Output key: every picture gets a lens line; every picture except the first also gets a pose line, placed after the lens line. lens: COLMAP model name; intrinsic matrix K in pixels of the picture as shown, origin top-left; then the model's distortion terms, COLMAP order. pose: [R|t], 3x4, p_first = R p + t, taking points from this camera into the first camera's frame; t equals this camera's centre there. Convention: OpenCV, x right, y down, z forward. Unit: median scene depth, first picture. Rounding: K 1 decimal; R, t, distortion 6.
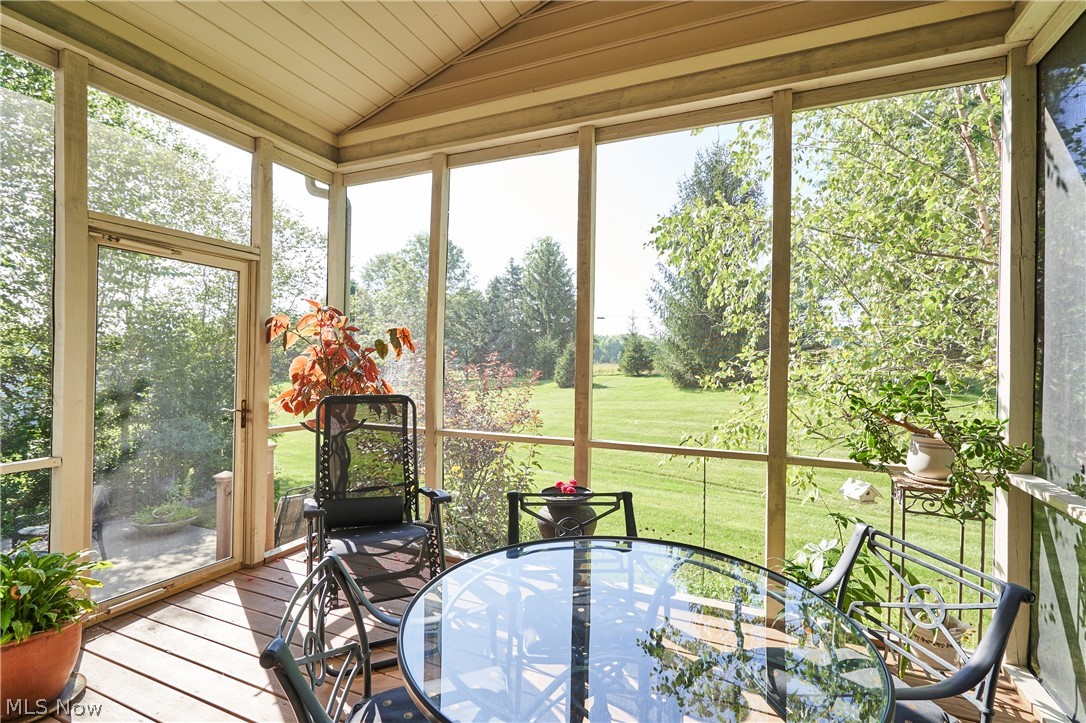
lens RADIAL K [[502.8, 0, 543.0], [0, 502.8, 362.6], [0, 0, 1]] dist [-0.005691, 0.000089]
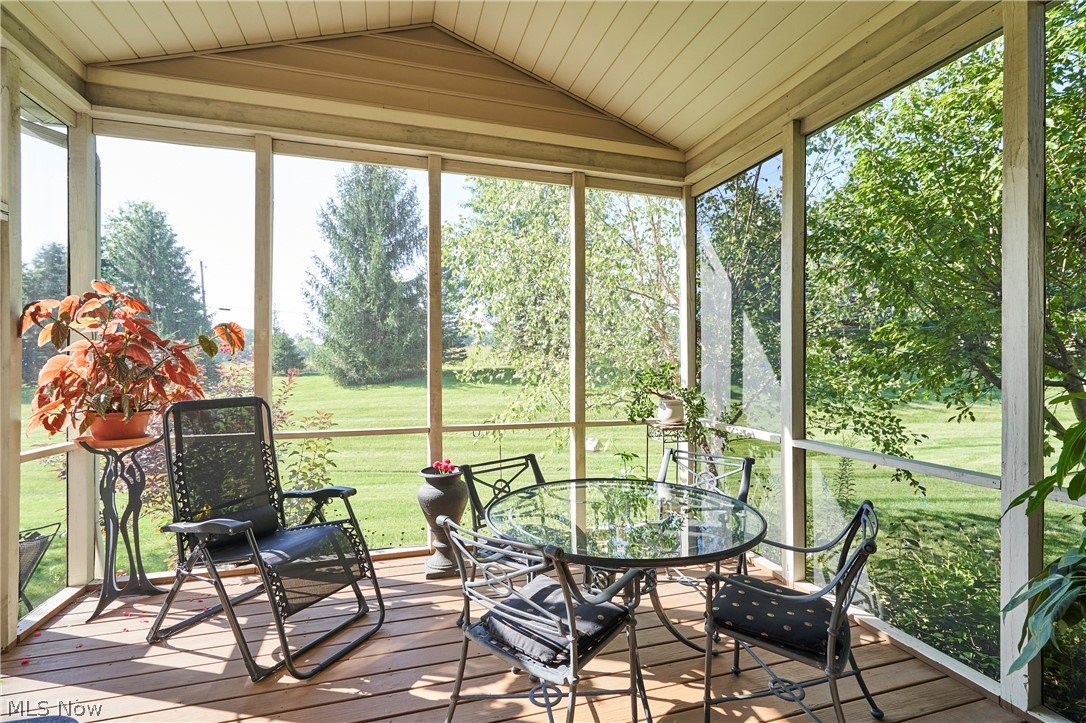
lens RADIAL K [[502.8, 0, 543.9], [0, 502.8, 361.5], [0, 0, 1]] dist [-0.005691, 0.000089]
pose [[0.759299, -0.011035, 0.650648, -0.414074], [0.009195, 0.999938, 0.006228, -0.000739], [-0.650677, 0.001254, 0.759354, -0.034210]]
